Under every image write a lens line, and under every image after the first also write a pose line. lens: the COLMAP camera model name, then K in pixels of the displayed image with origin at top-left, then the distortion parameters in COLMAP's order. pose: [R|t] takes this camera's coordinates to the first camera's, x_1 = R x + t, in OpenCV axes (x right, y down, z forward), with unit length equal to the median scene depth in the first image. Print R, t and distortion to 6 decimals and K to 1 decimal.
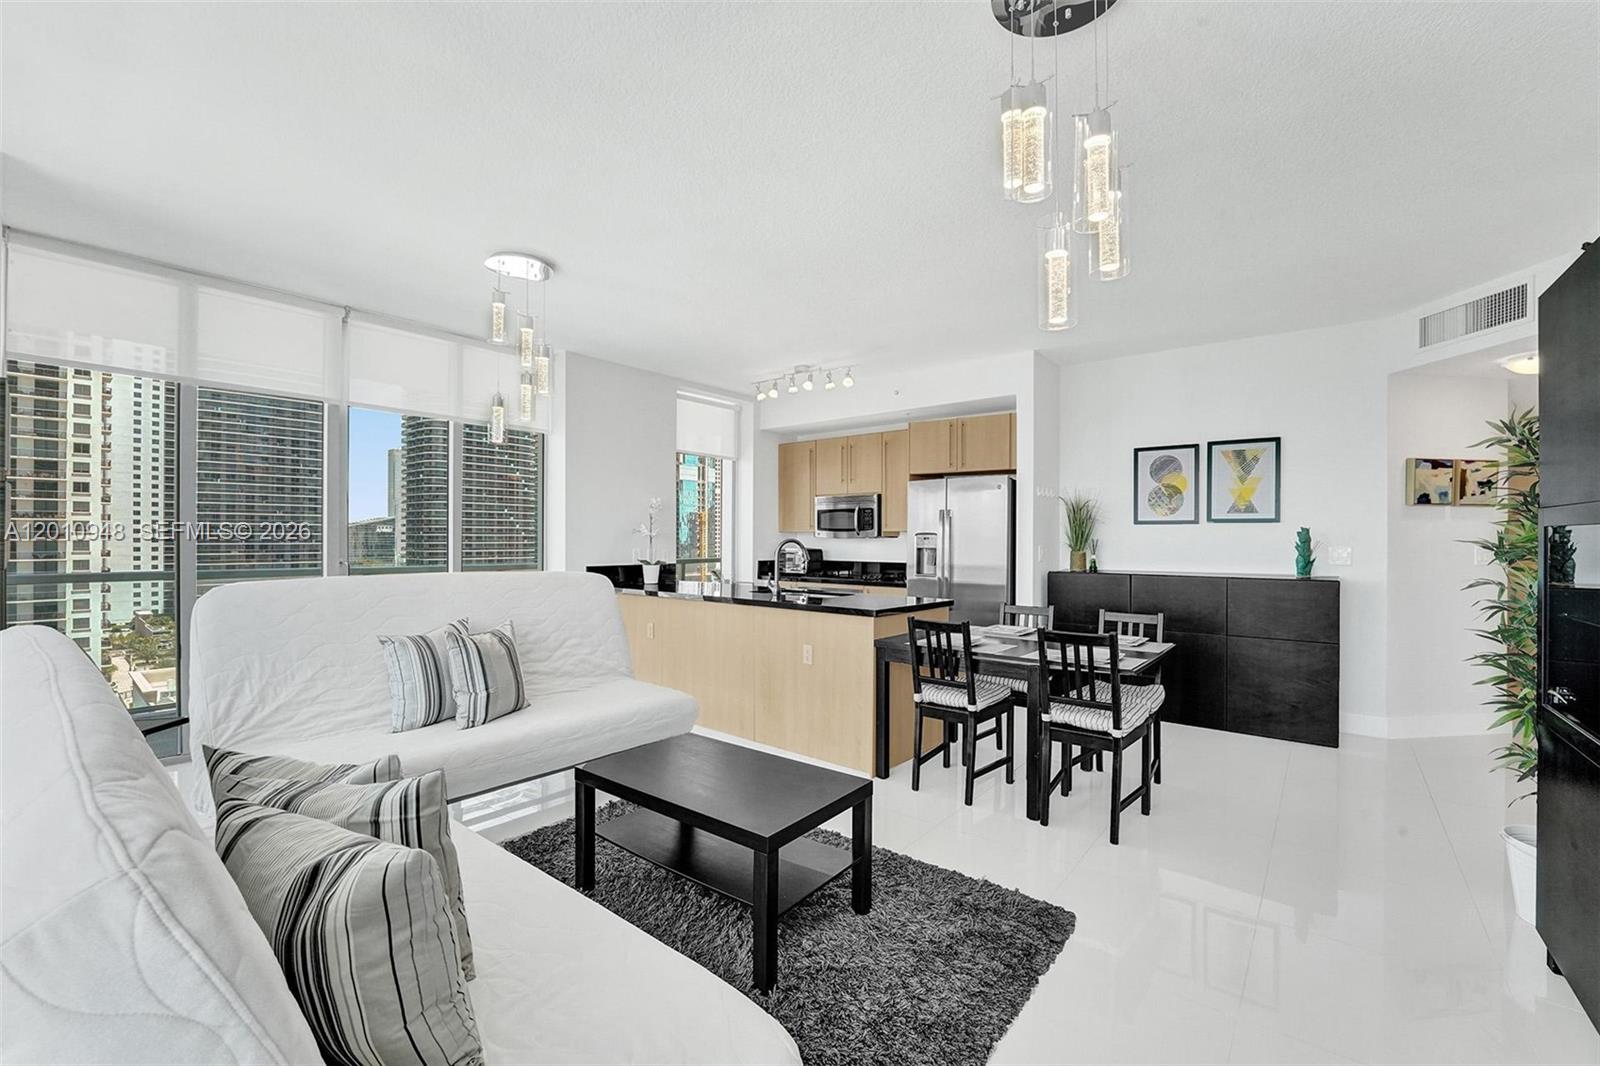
lens RADIAL K [[669.3, 0, 798.0], [0, 669.3, 535.0], [0, 0, 1]] dist [-0.030149, 0.005419]
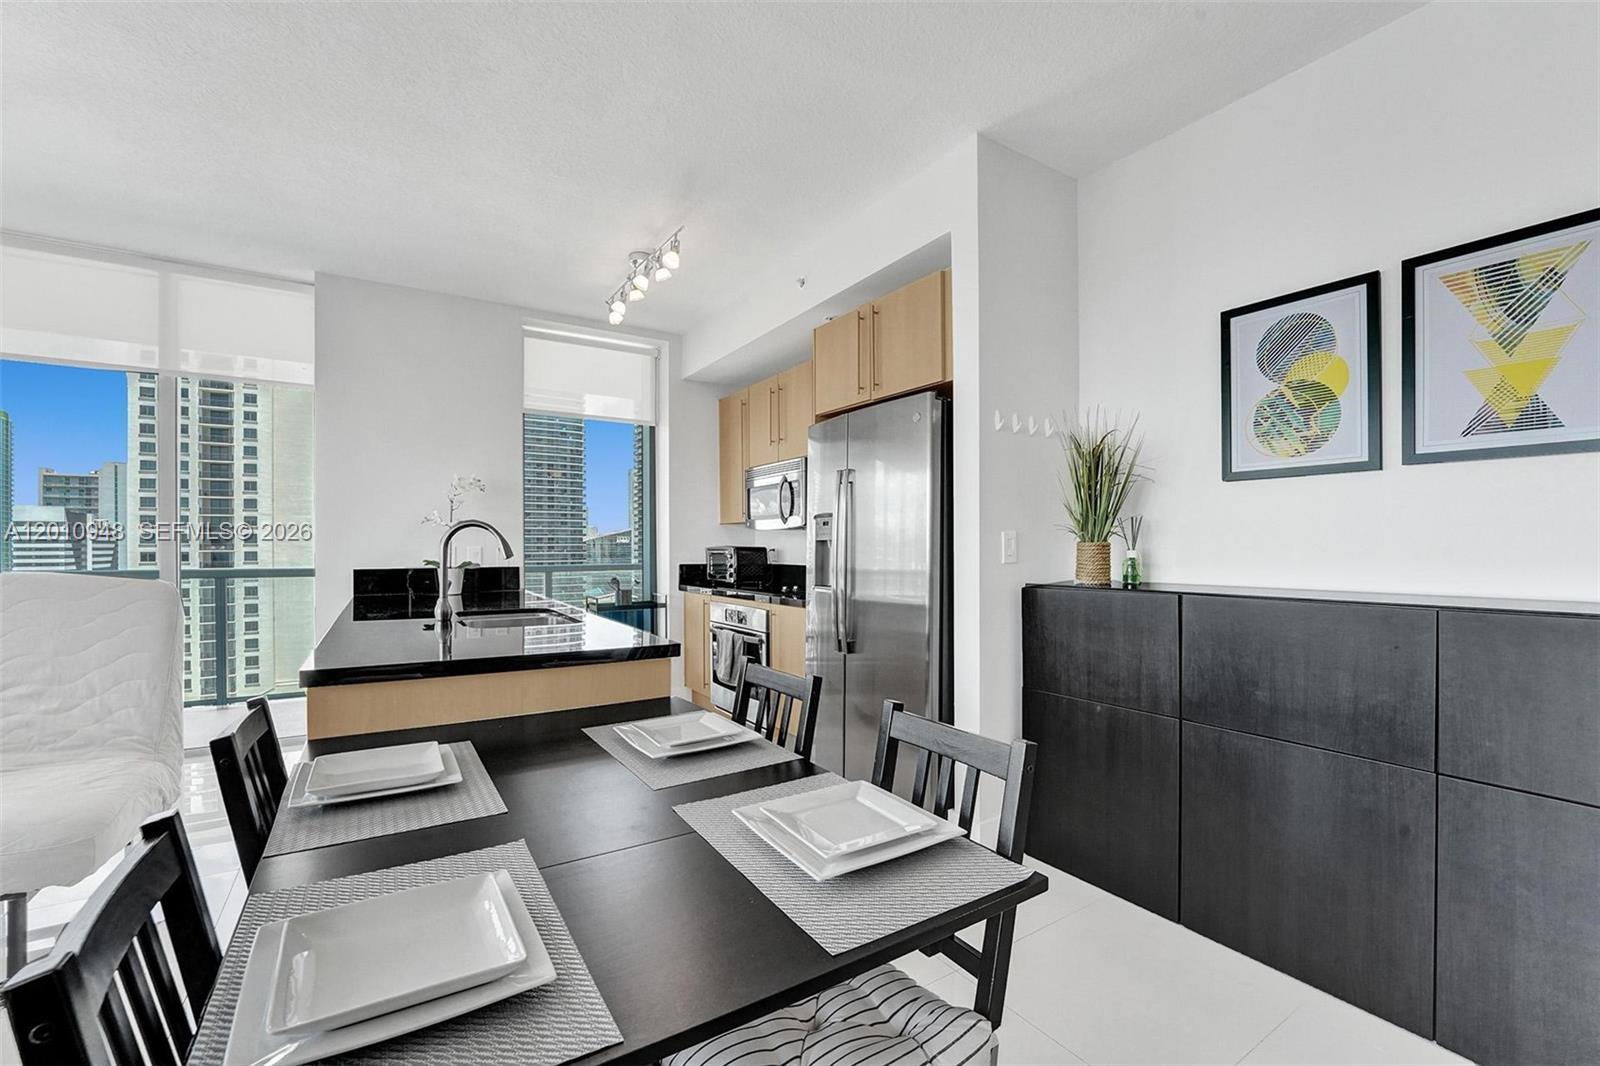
lens RADIAL K [[669.3, 0, 796.9], [0, 669.3, 545.8], [0, 0, 1]] dist [-0.030149, 0.005419]
pose [[0.950692, -0.006216, -0.310075, 0.368120], [0.007397, 0.999969, 0.002632, 0.024277], [0.310049, -0.004796, 0.950708, 0.481462]]
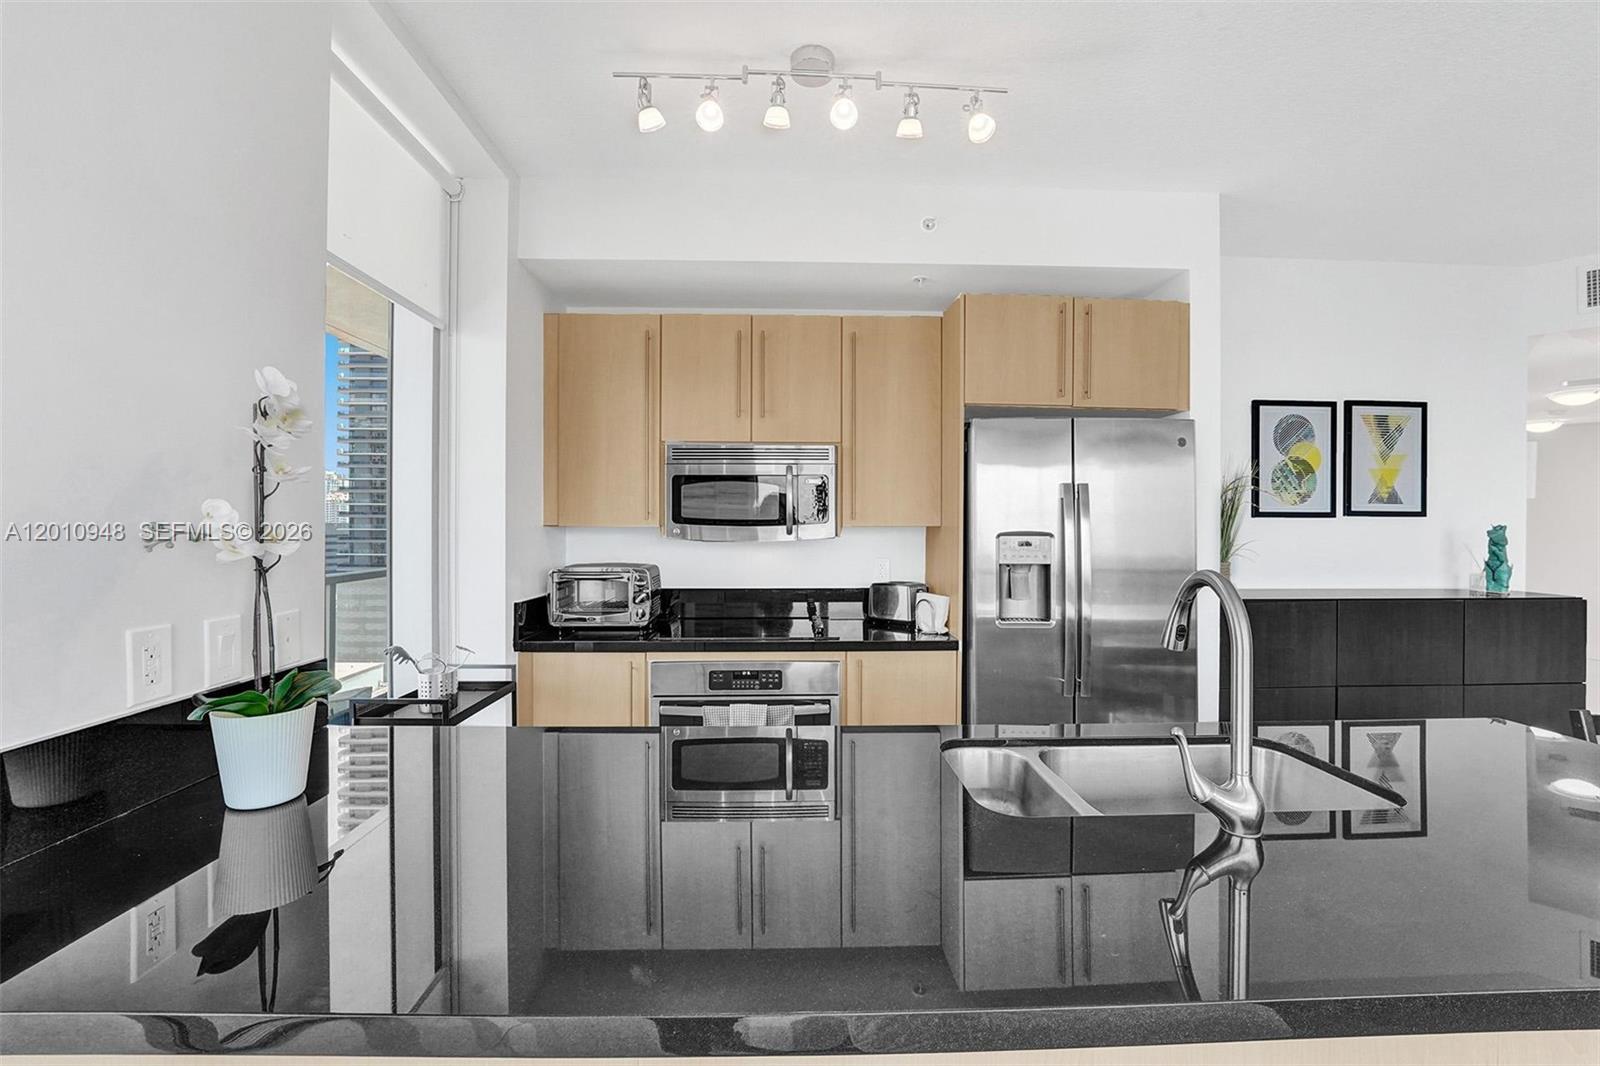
lens RADIAL K [[669.3, 0, 806.9], [0, 669.3, 528.9], [0, 0, 1]] dist [-0.030149, 0.005419]
pose [[0.746659, -0.003948, 0.665196, -0.246923], [-0.002175, 0.999963, 0.008376, -0.009251], [-0.665204, -0.007700, 0.746622, 0.803901]]
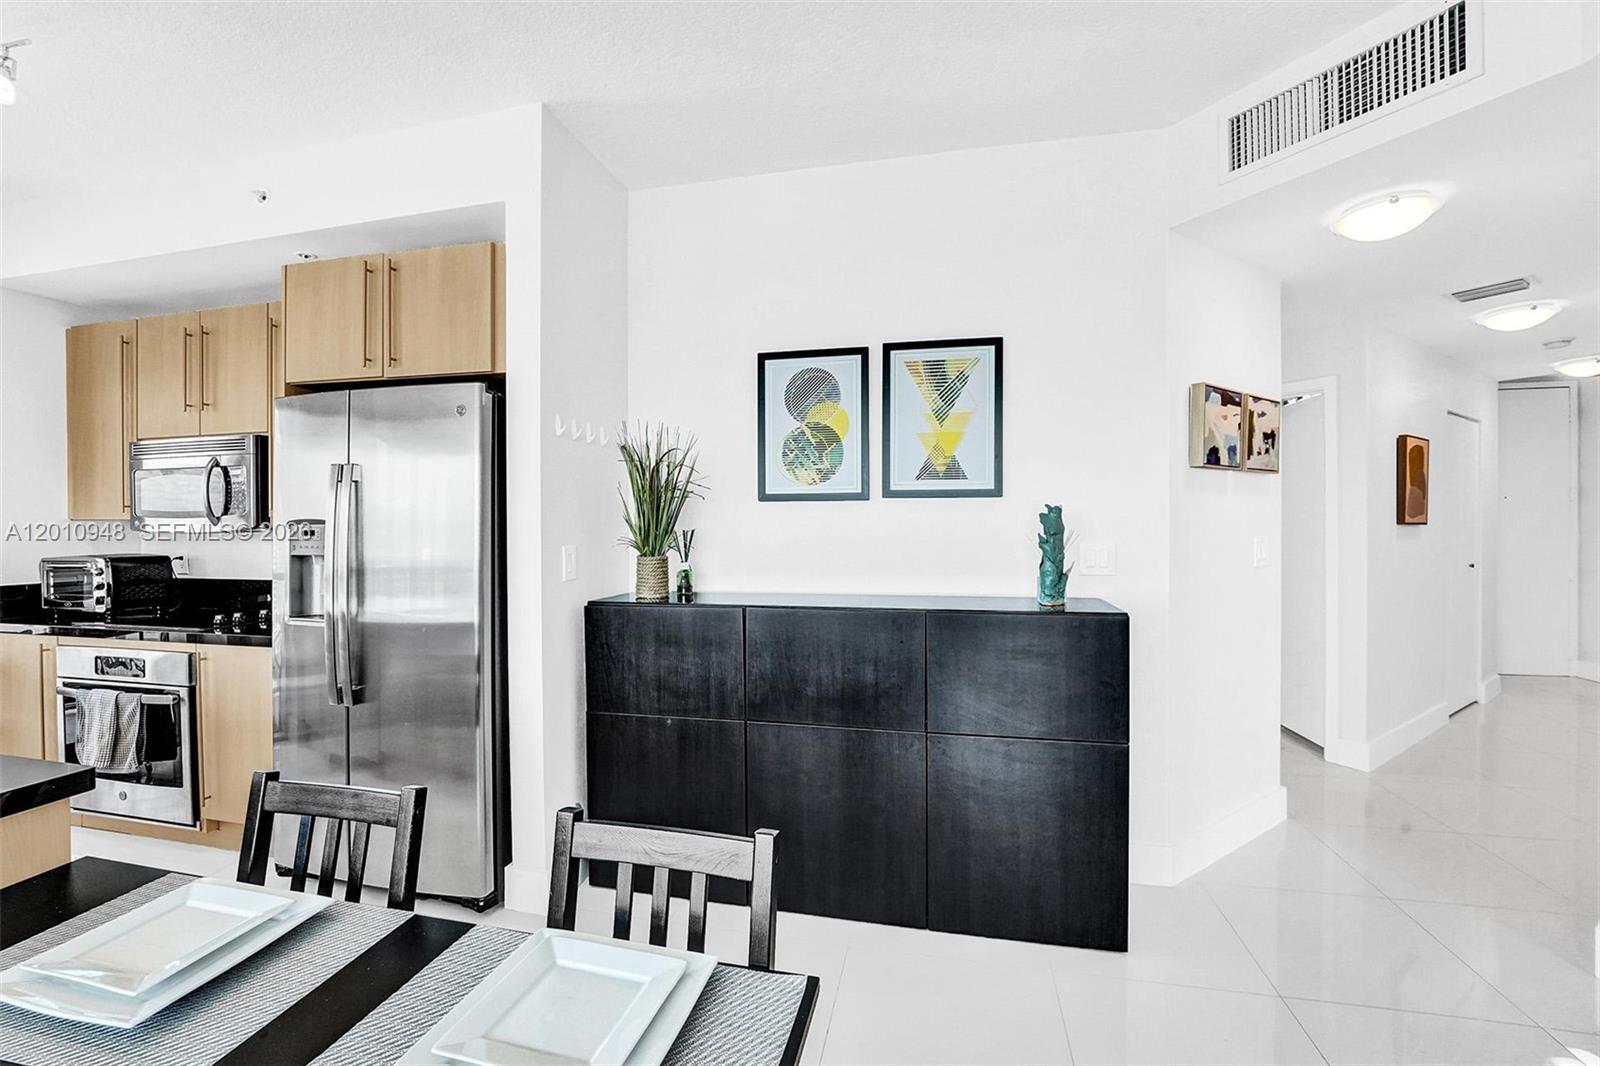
lens RADIAL K [[669.3, 0, 804.6], [0, 669.3, 529.6], [0, 0, 1]] dist [-0.030149, 0.005419]
pose [[0.891587, -0.009549, 0.452748, 0.301105], [0.005832, 0.999937, 0.009605, 0.001231], [-0.452811, -0.005924, 0.891587, 0.518549]]
